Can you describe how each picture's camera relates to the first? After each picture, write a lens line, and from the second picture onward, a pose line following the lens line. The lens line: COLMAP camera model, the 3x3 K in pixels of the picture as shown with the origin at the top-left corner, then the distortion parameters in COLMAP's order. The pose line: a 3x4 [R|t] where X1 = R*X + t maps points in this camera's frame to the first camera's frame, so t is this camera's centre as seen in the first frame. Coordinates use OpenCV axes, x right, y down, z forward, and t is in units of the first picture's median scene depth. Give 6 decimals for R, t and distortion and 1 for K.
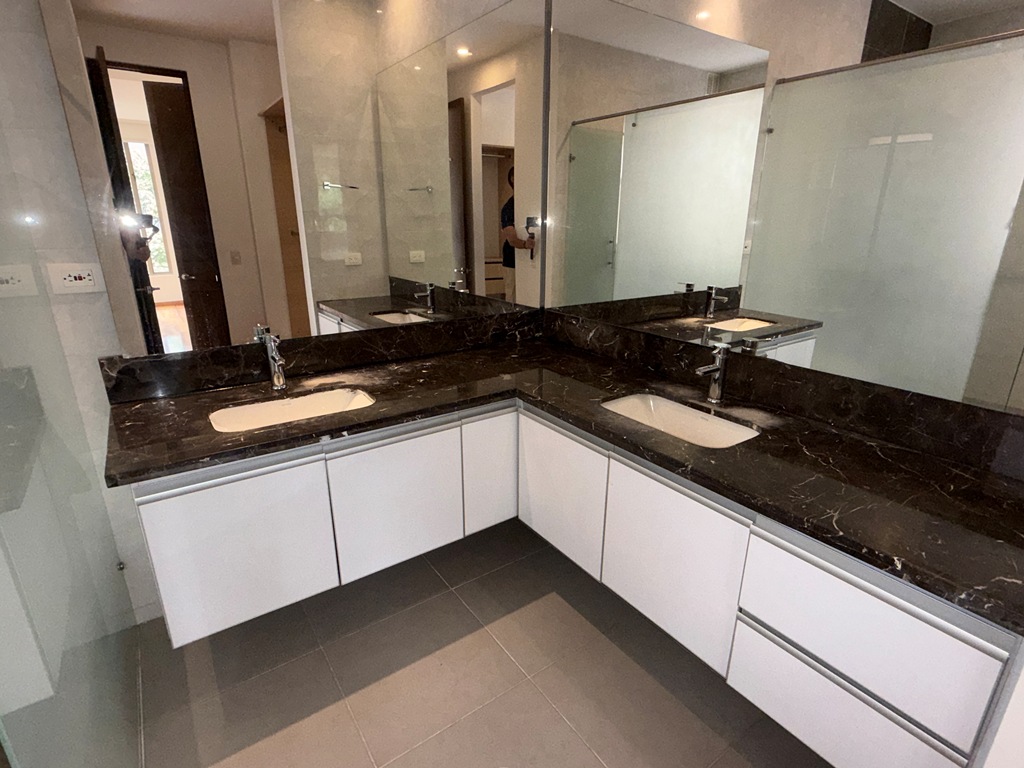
lens RADIAL K [[506.2, 0, 512.0], [0, 506.2, 384.0], [0, 0, 1]] dist [0.000031, -0.000581]
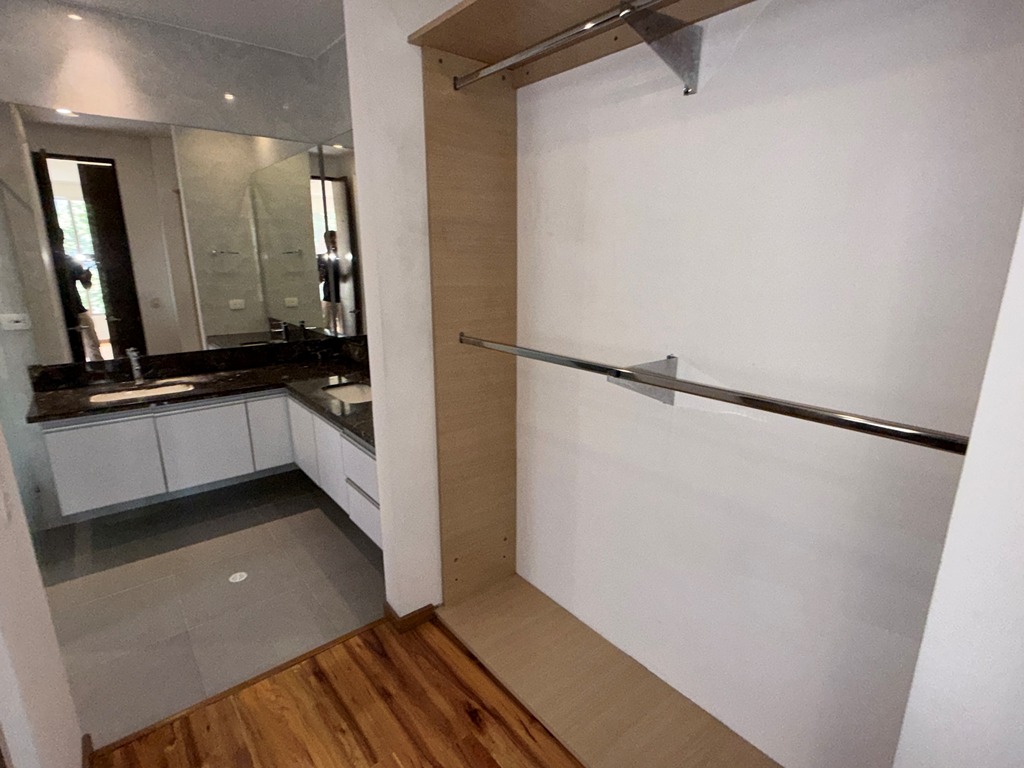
lens RADIAL K [[515.8, 0, 509.9], [0, 515.8, 392.6], [0, 0, 1]] dist [0.001179, 0.000269]
pose [[0.998508, -0.018685, 0.051302, 0.675604], [0.021595, 0.998154, -0.056770, 0.157453], [-0.050146, 0.057793, 0.997068, -0.769674]]
